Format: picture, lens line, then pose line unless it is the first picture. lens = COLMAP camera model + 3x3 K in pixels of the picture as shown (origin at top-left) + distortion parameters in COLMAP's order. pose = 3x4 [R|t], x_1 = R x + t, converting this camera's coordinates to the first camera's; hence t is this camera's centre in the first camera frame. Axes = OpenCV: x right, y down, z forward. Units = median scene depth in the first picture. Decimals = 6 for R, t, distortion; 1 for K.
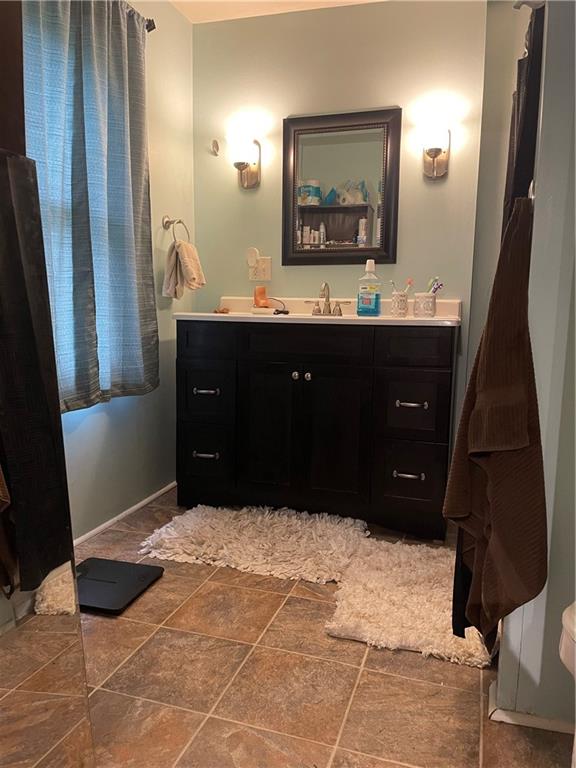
lens RADIAL K [[583.8, 0, 295.3], [0, 583.8, 385.2], [0, 0, 1]] dist [0.105605, -0.136468]
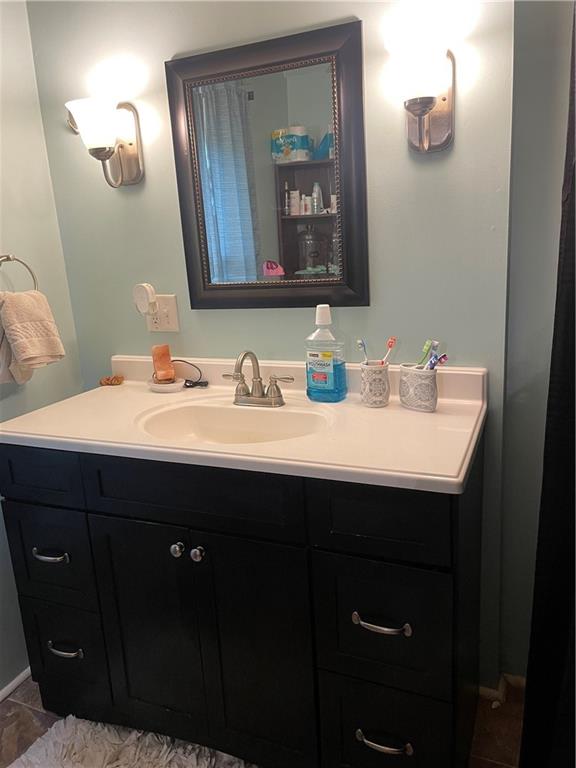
lens RADIAL K [[591.0, 0, 288.0], [0, 591.0, 384.0], [0, 0, 1]] dist [0.088053, -0.117439]
pose [[0.991577, -0.049697, -0.119608, 0.156774], [0.062972, 0.991947, 0.109893, -0.198138], [0.113184, -0.116499, 0.986720, 0.406456]]
